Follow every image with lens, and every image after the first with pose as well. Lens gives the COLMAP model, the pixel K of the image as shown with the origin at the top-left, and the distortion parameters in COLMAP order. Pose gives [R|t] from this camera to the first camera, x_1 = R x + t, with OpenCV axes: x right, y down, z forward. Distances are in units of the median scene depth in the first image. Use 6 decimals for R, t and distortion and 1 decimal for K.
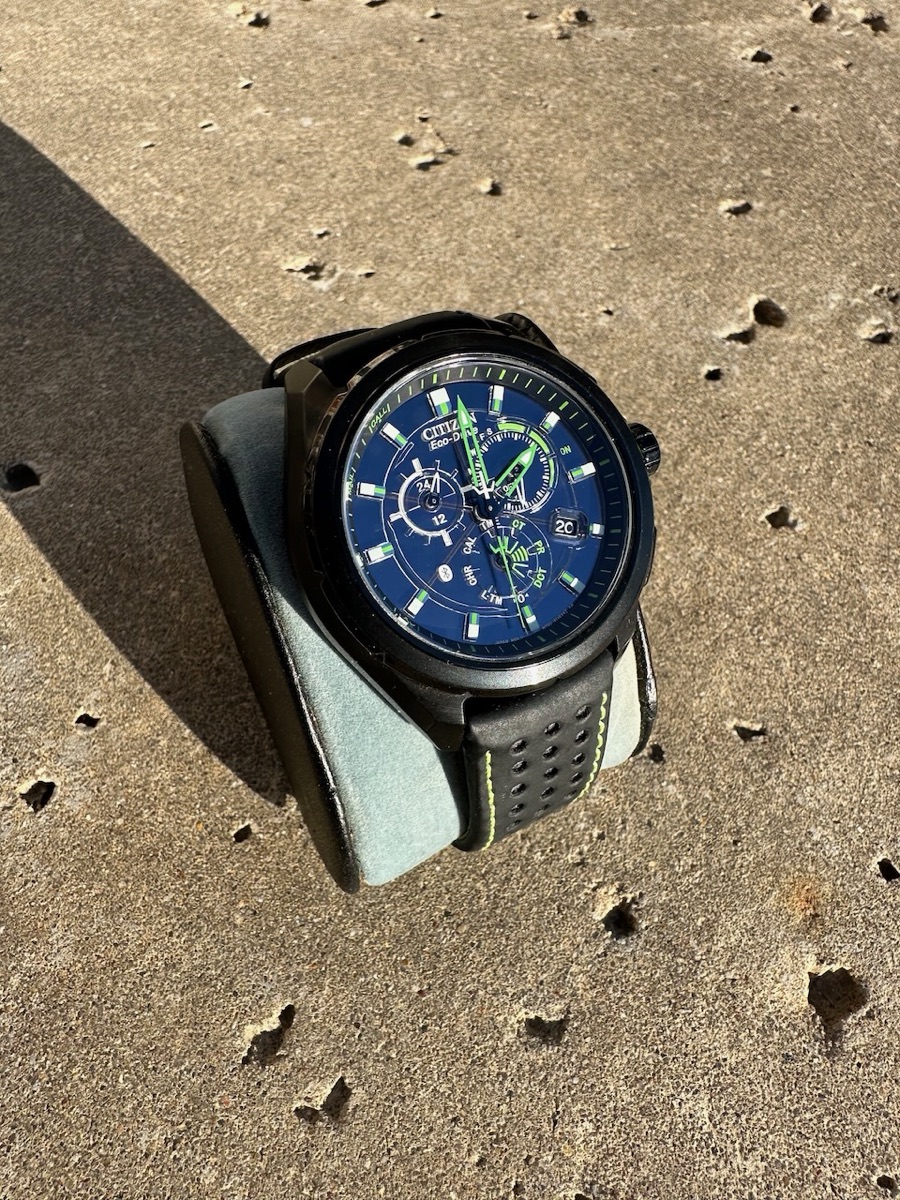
lens RADIAL K [[823.3, 0, 455.6], [0, 823.3, 612.4], [0, 0, 1]] dist [-0.013190, 0.004358]
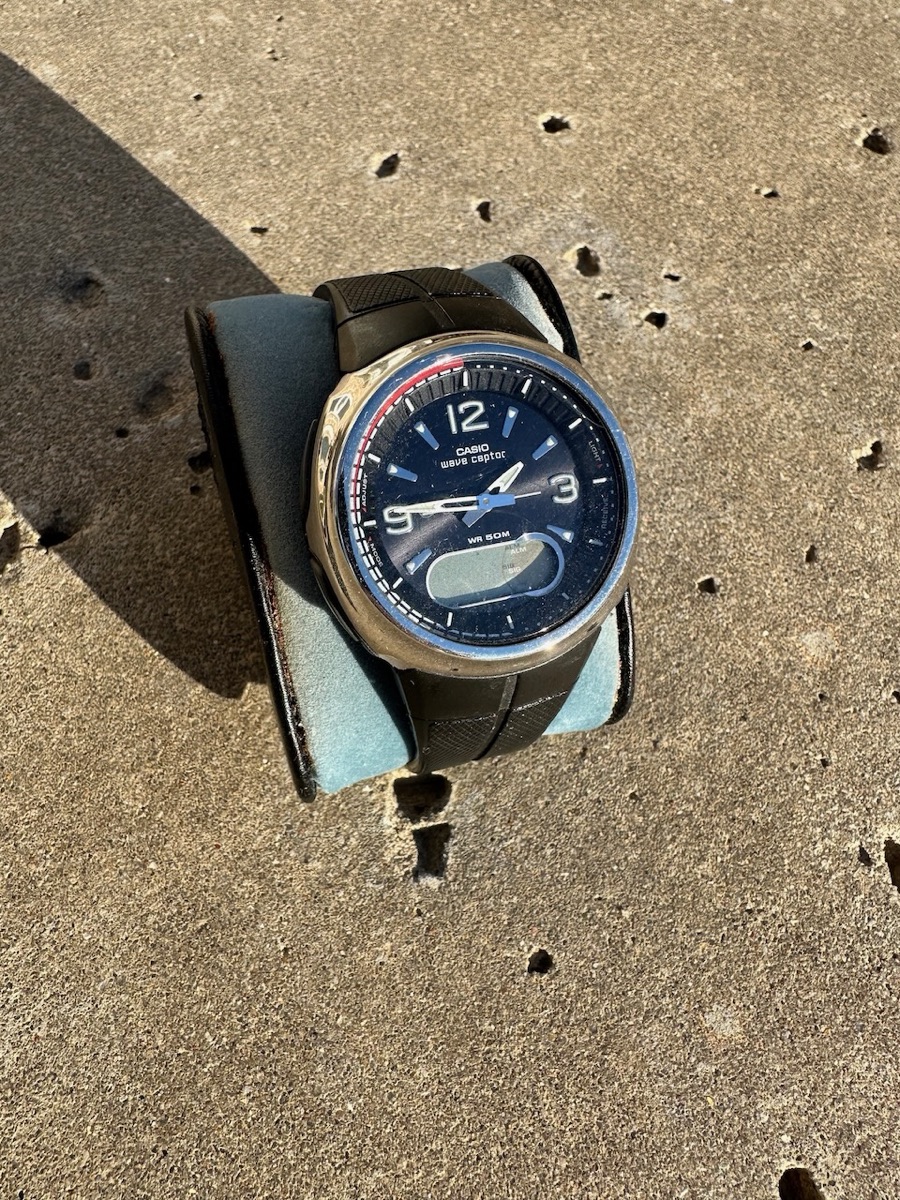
lens RADIAL K [[823.3, 0, 444.7], [0, 823.3, 609.9], [0, 0, 1]] dist [-0.013190, 0.004358]
pose [[0.999697, -0.007492, 0.023466, -0.785213], [0.005785, 0.997388, 0.072004, 0.528719], [-0.023944, -0.071847, 0.997128, -0.336006]]
